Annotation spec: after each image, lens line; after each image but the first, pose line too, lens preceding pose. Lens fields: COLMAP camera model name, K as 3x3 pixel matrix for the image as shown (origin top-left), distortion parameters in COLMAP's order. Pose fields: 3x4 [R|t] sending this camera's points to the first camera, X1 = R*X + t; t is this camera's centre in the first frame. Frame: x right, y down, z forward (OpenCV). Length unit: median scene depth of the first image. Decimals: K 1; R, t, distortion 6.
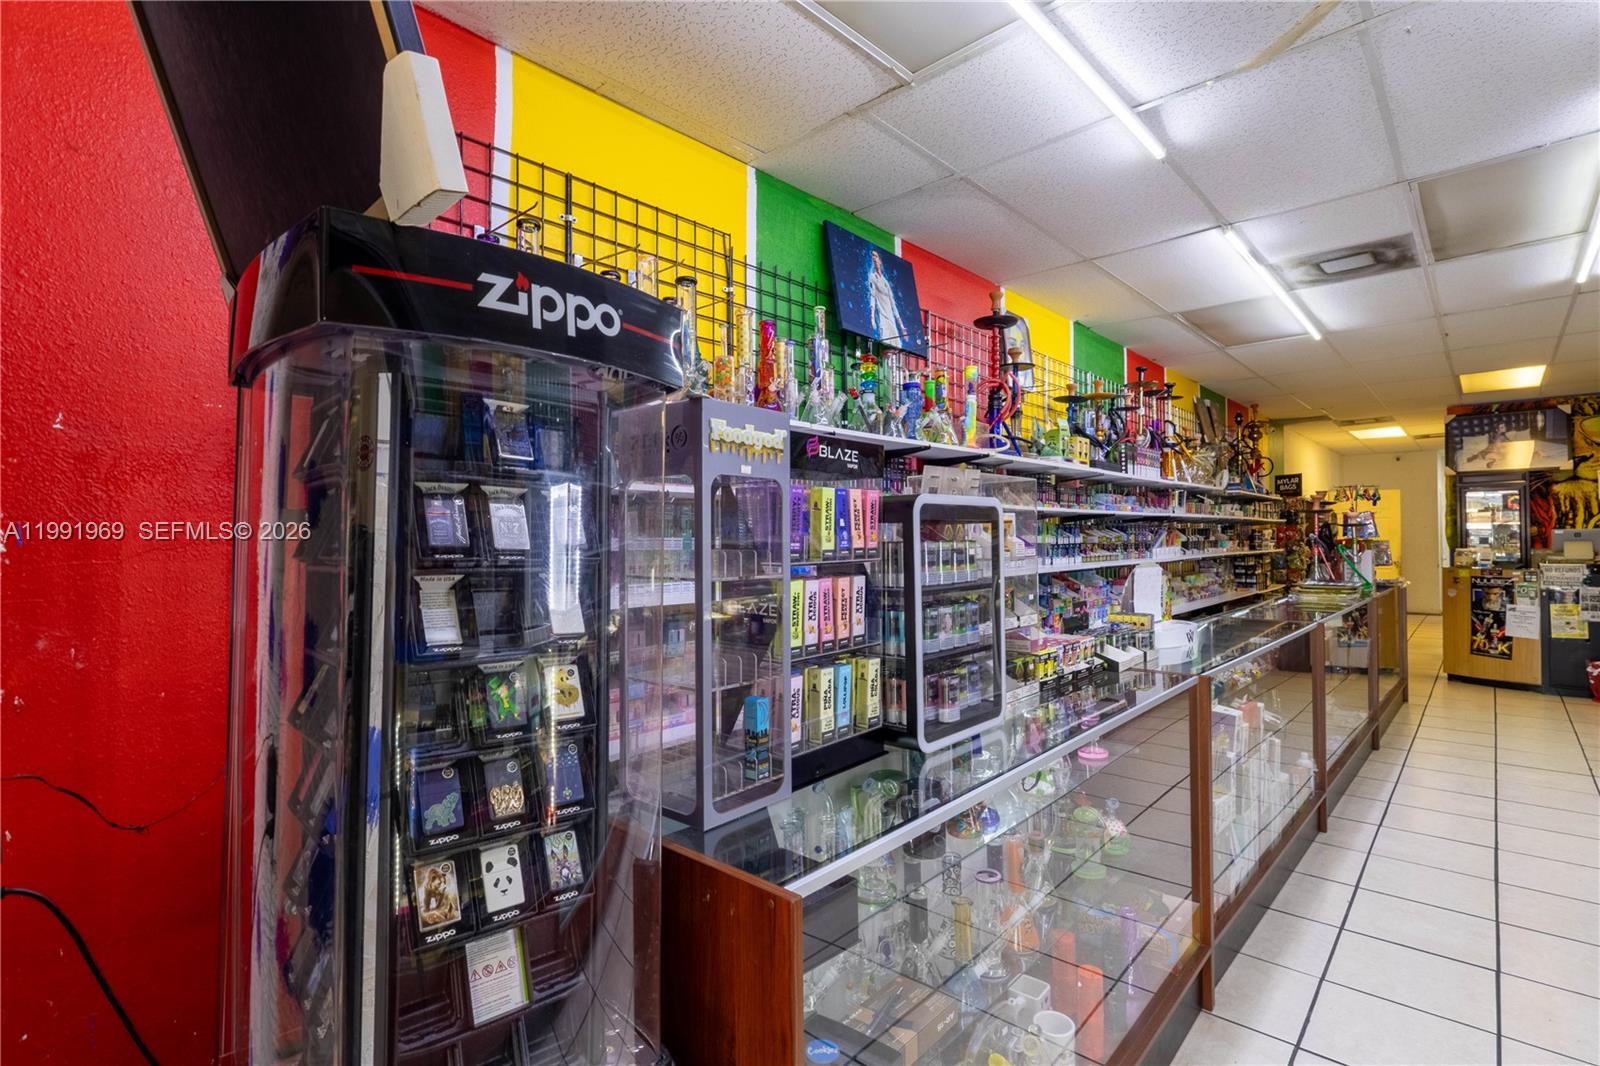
lens RADIAL K [[754.3, 0, 810.0], [0, 754.3, 534.6], [0, 0, 1]] dist [-0.011162, 0.000642]
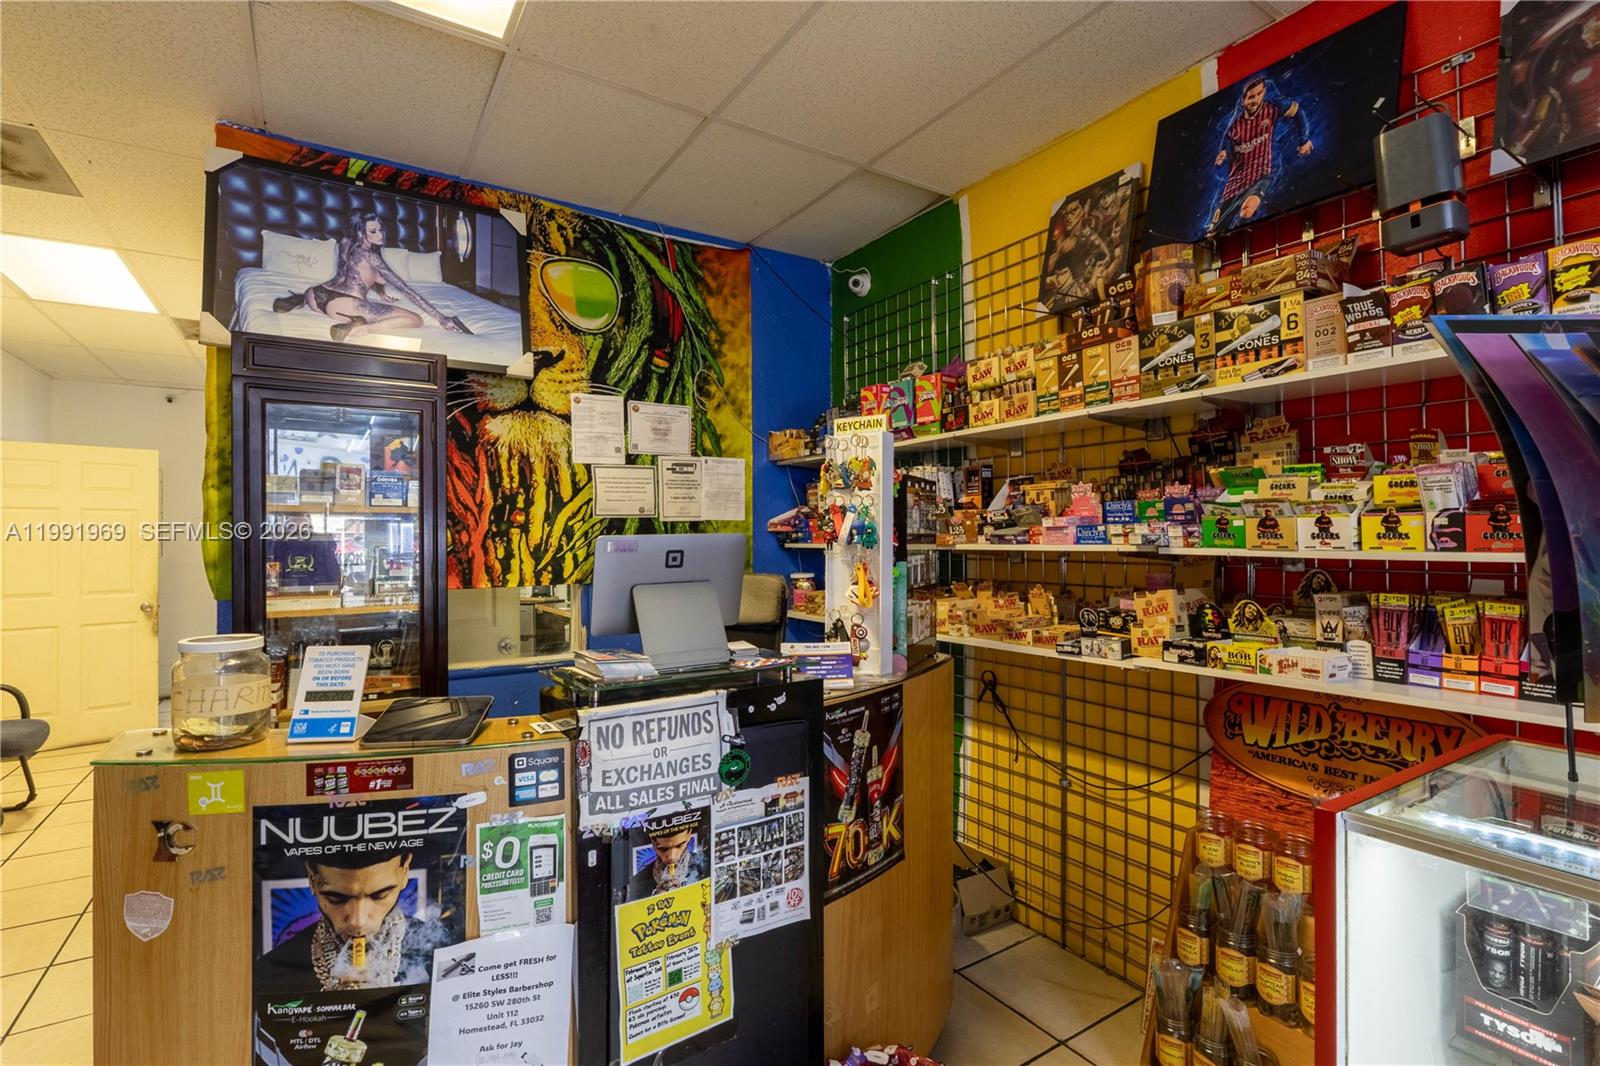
lens RADIAL K [[754.3, 0, 801.9], [0, 754.3, 527.0], [0, 0, 1]] dist [-0.011162, 0.000642]
pose [[0.255713, 0.022563, 0.966489, 0.641801], [-0.002102, 0.999738, -0.022783, -0.003617], [-0.966750, 0.003794, 0.255694, 0.715805]]
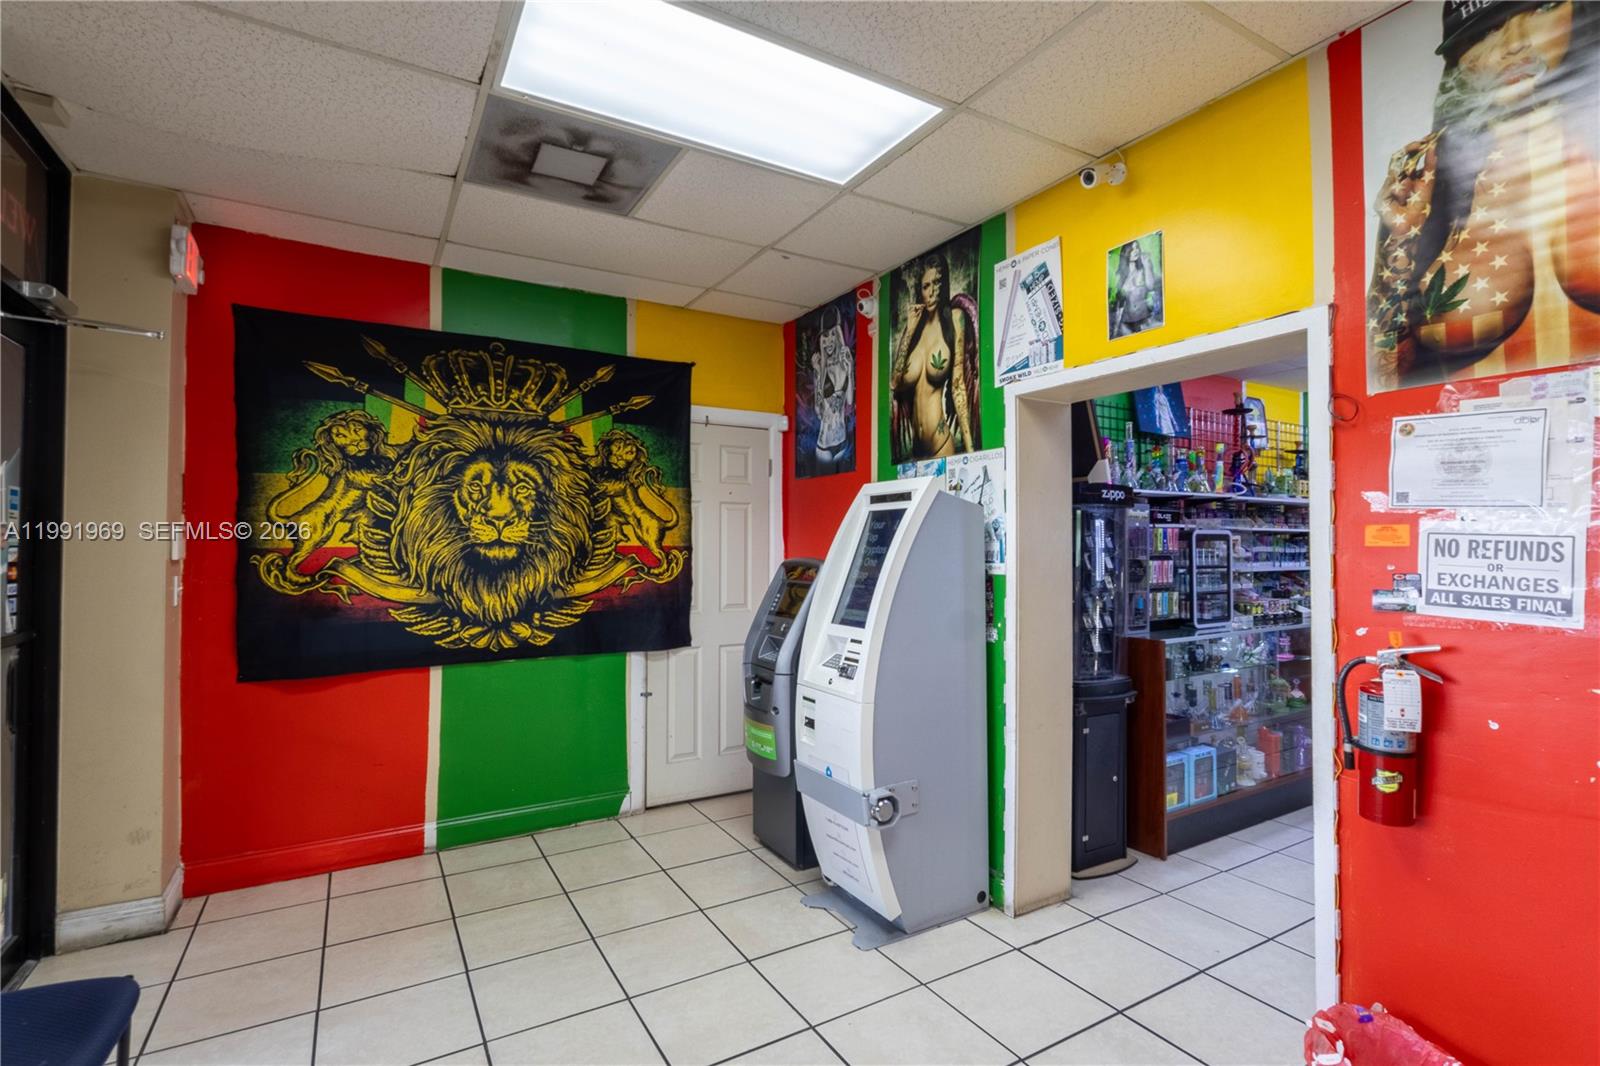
lens RADIAL K [[754.3, 0, 805.1], [0, 754.3, 535.9], [0, 0, 1]] dist [-0.011162, 0.000642]
pose [[0.956139, 0.008819, -0.292780, -0.412951], [-0.011178, 0.999917, -0.006386, -0.001680], [0.292700, 0.009378, 0.956158, -2.026175]]
